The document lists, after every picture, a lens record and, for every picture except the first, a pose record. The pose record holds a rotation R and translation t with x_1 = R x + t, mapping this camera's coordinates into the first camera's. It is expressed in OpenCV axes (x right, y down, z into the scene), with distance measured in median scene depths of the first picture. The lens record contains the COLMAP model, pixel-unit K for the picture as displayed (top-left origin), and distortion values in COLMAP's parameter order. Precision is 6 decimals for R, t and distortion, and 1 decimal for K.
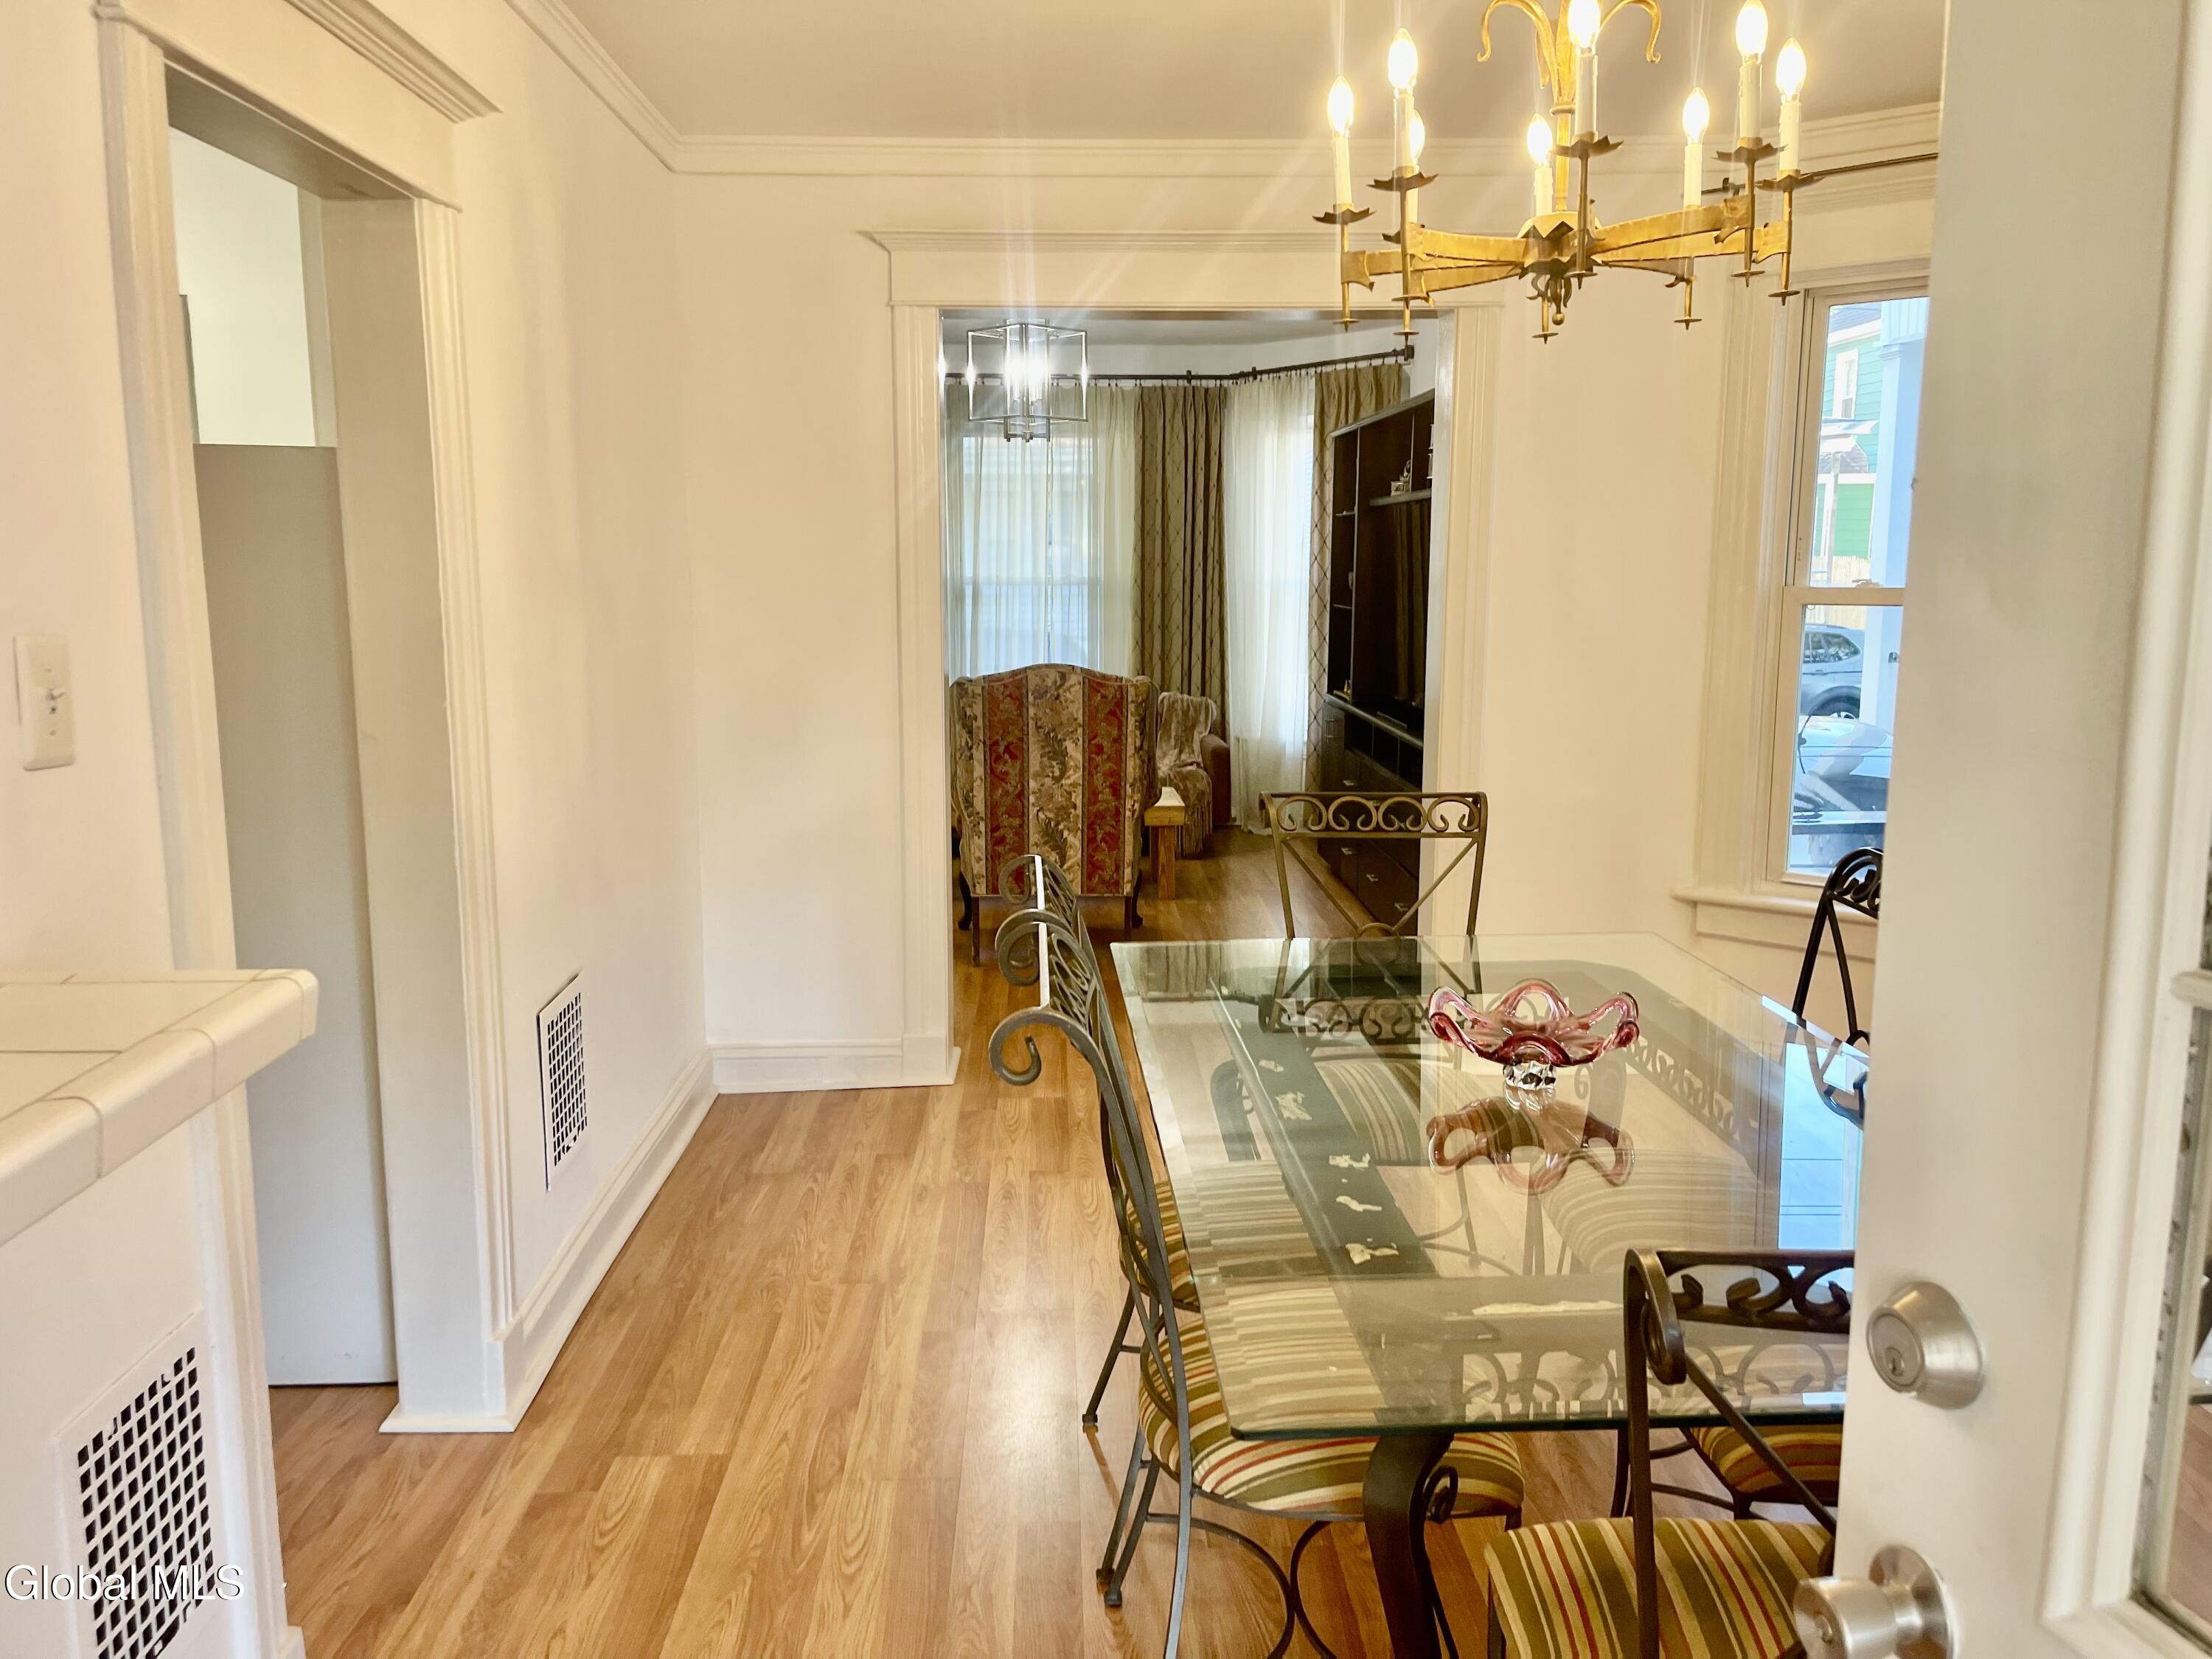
lens RADIAL K [[1710.8, 0, 1106.0], [0, 1710.8, 829.5], [0, 0, 1]] dist [0.076416, 0.000055]
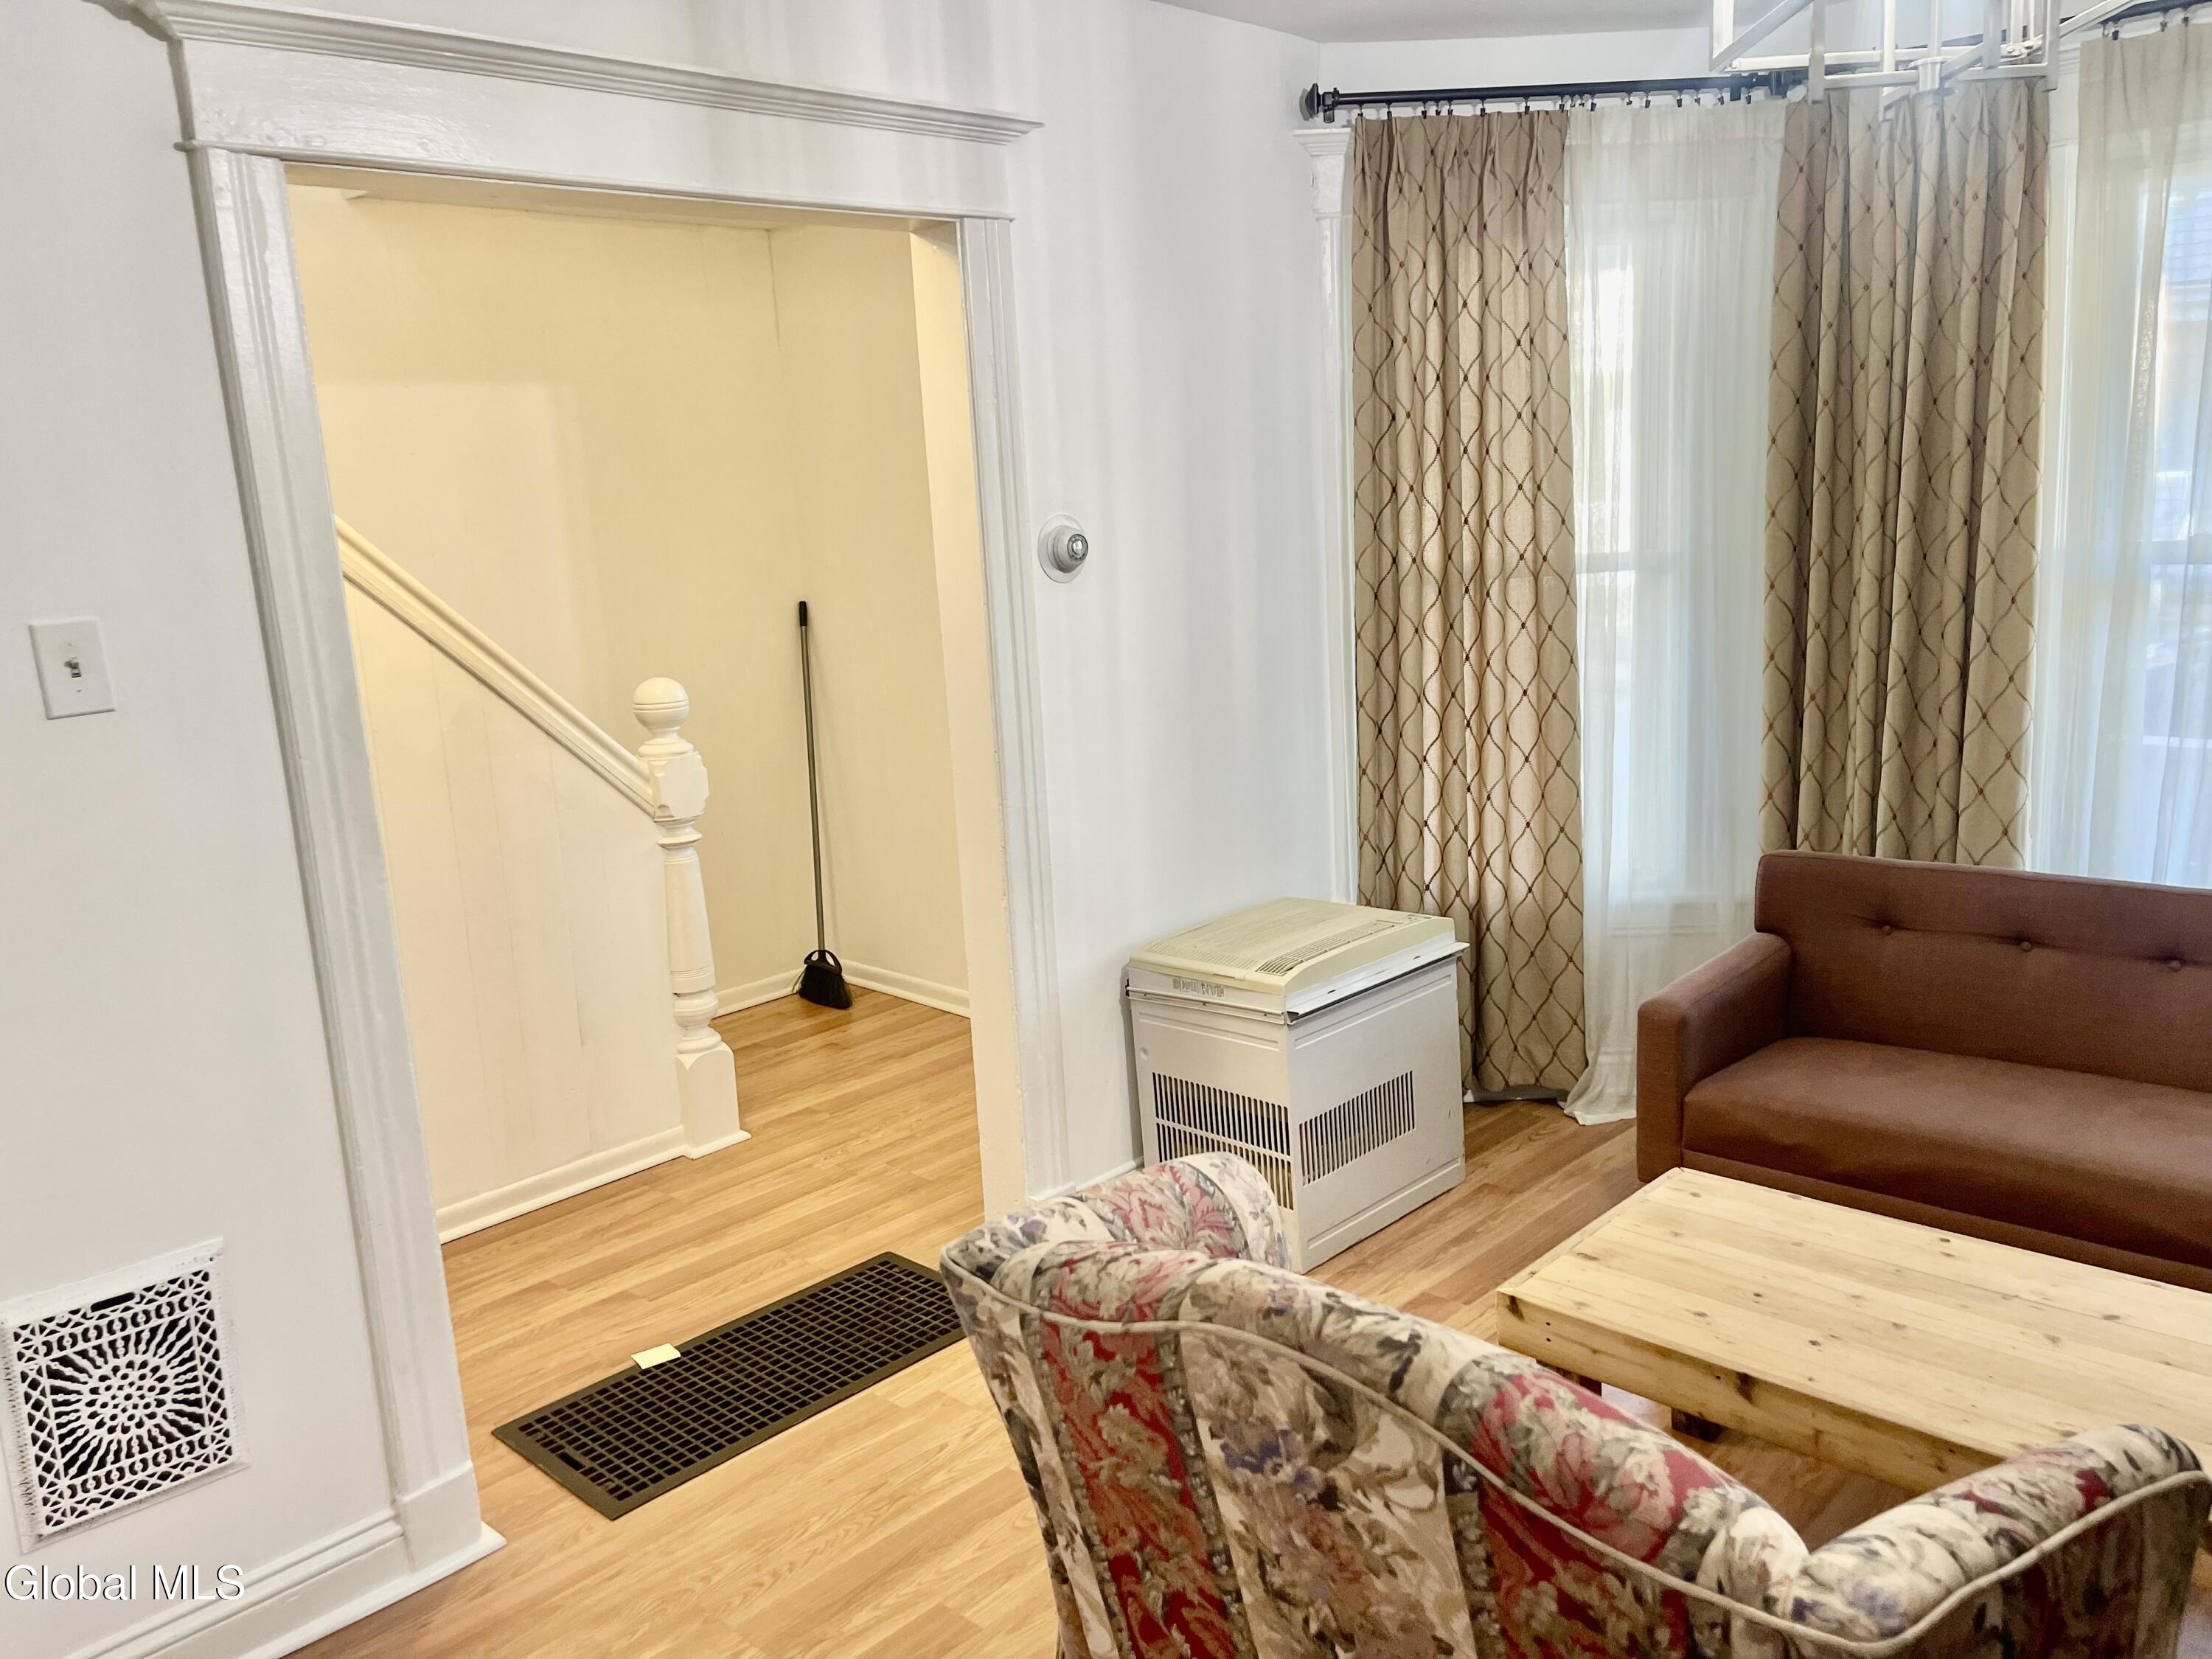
lens RADIAL K [[1652.3, 0, 1100.1], [0, 1652.3, 826.1], [0, 0, 1]] dist [0.066483, -0.091575]
pose [[0.675992, 0.103275, -0.729636, 0.068655], [-0.058527, 0.994527, 0.086544, -0.152045], [0.734581, -0.015800, 0.678337, 0.840274]]
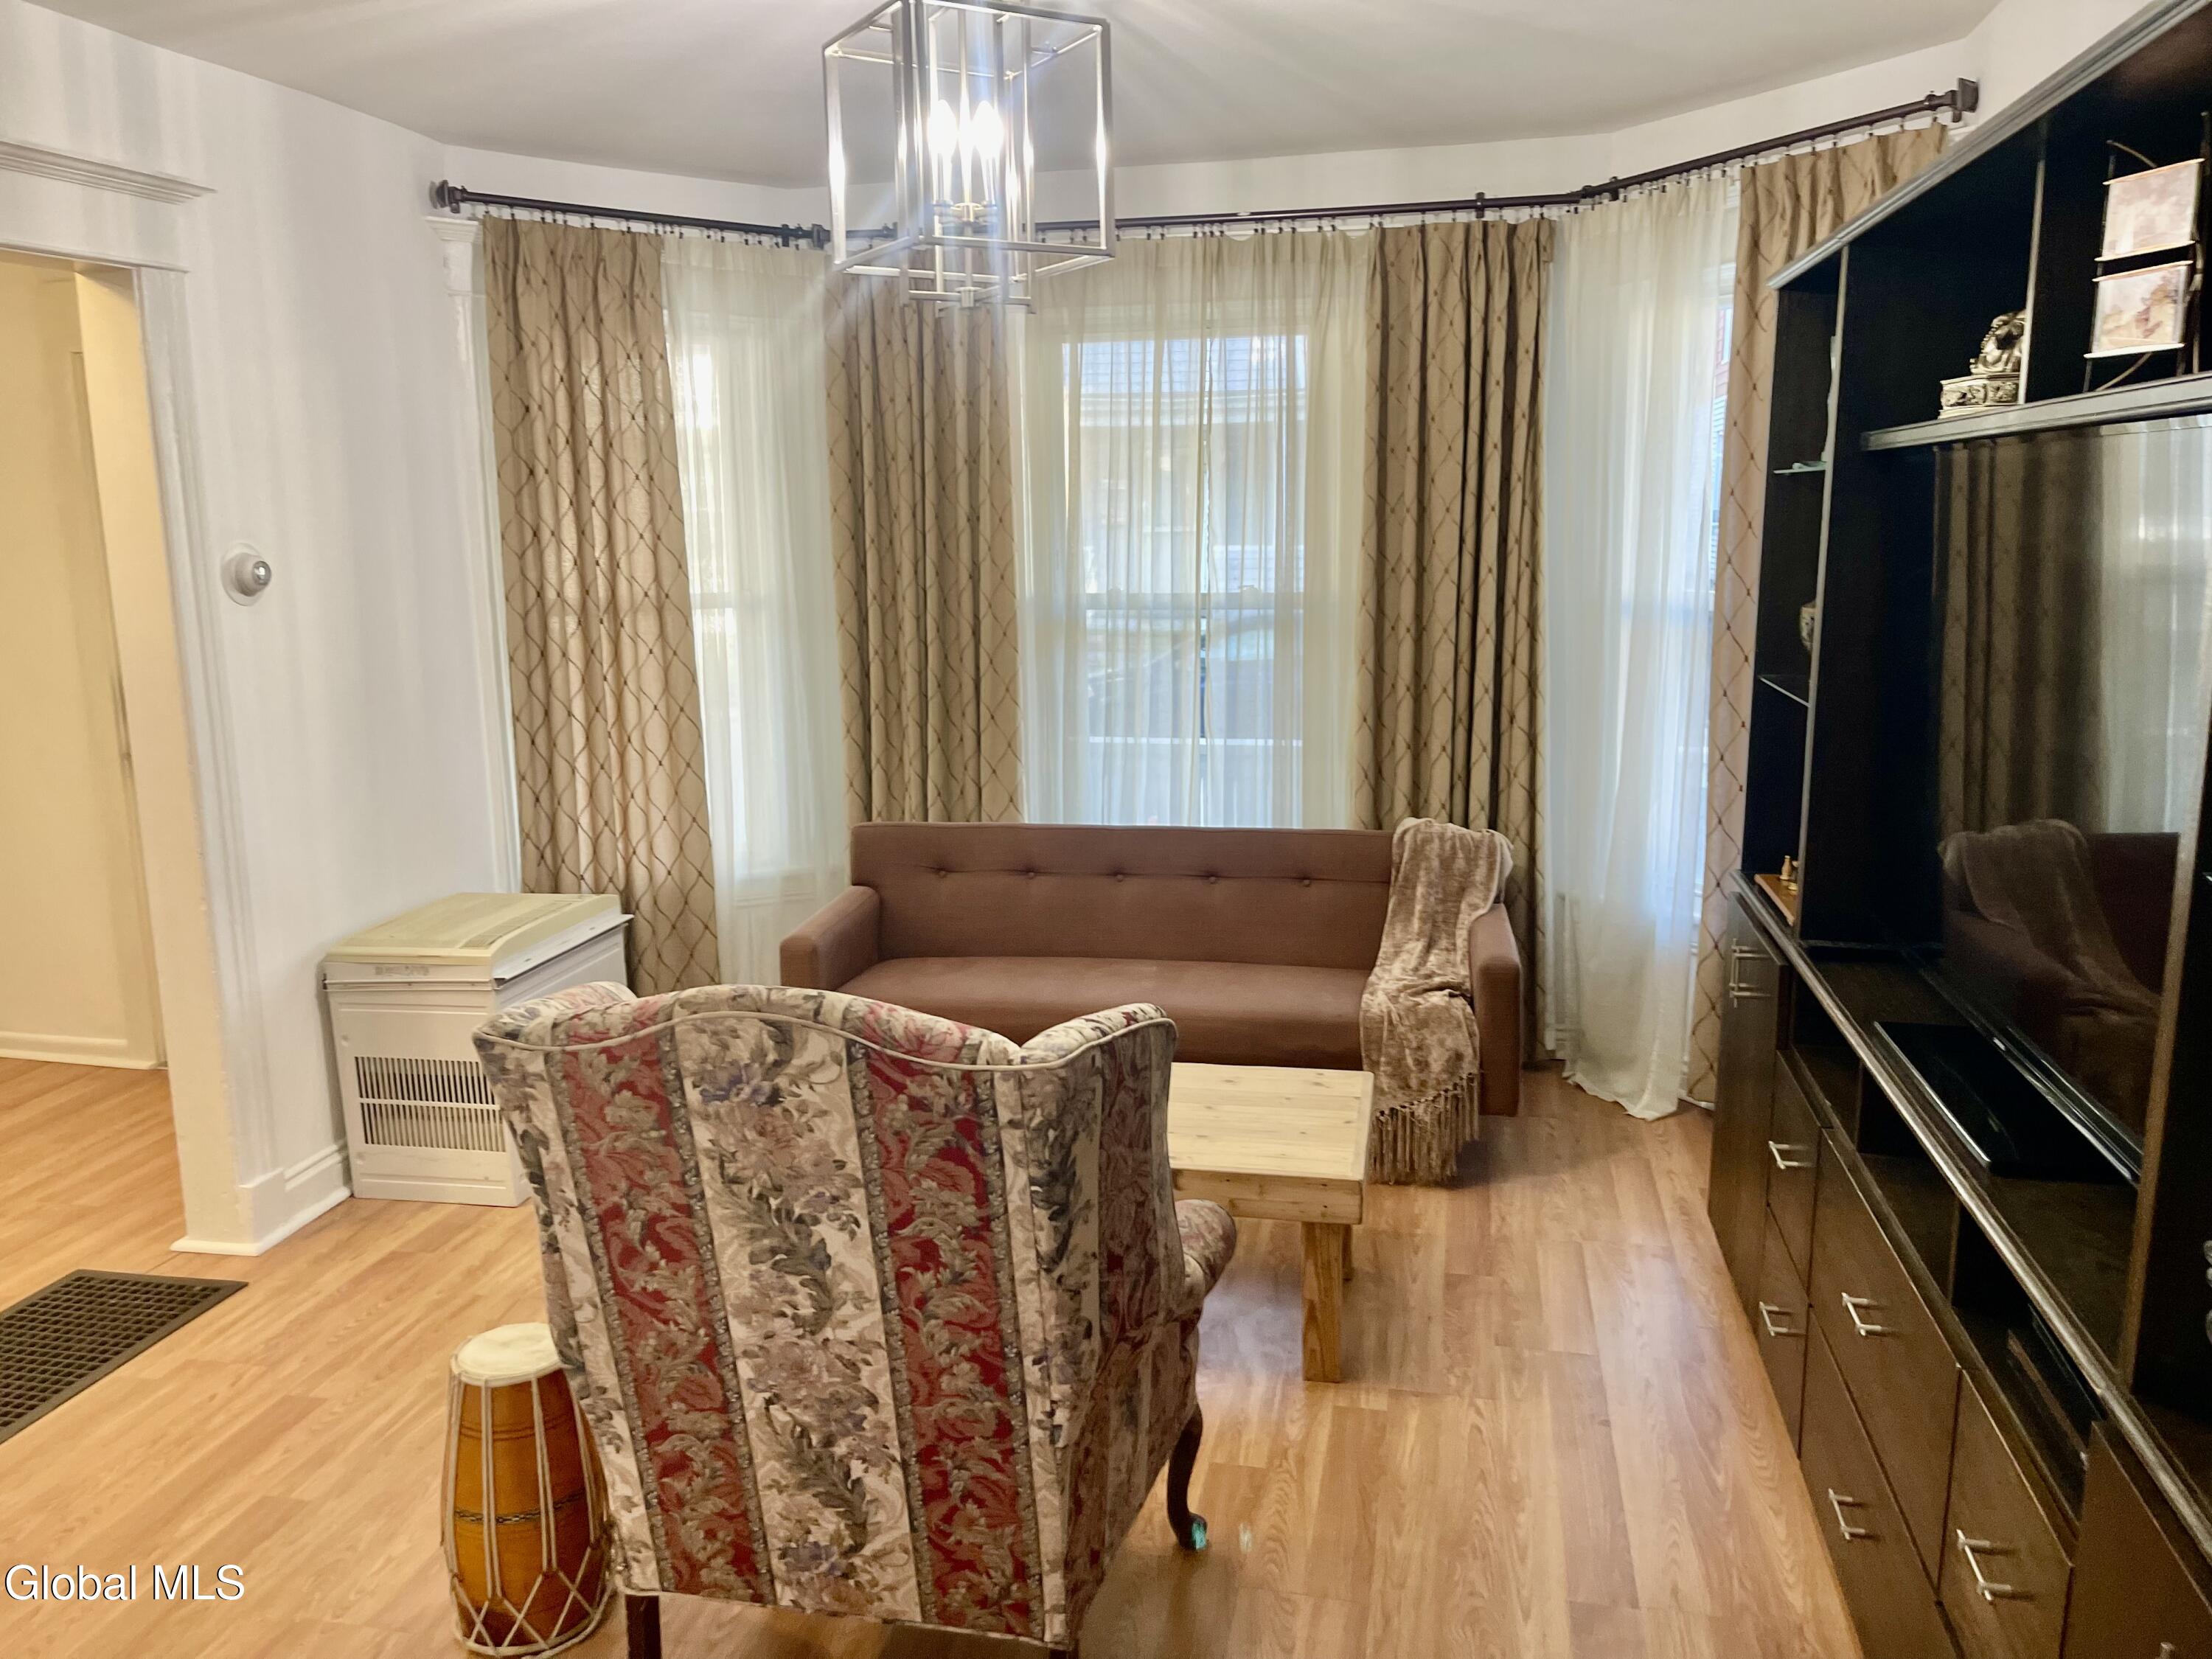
lens RADIAL K [[1652.3, 0, 1100.1], [0, 1652.3, 826.1], [0, 0, 1]] dist [0.066483, -0.091575]
pose [[0.968549, 0.031570, -0.246813, 0.096825], [-0.024421, 0.999190, 0.031973, -0.132142], [0.247622, -0.024940, 0.968536, 0.701738]]
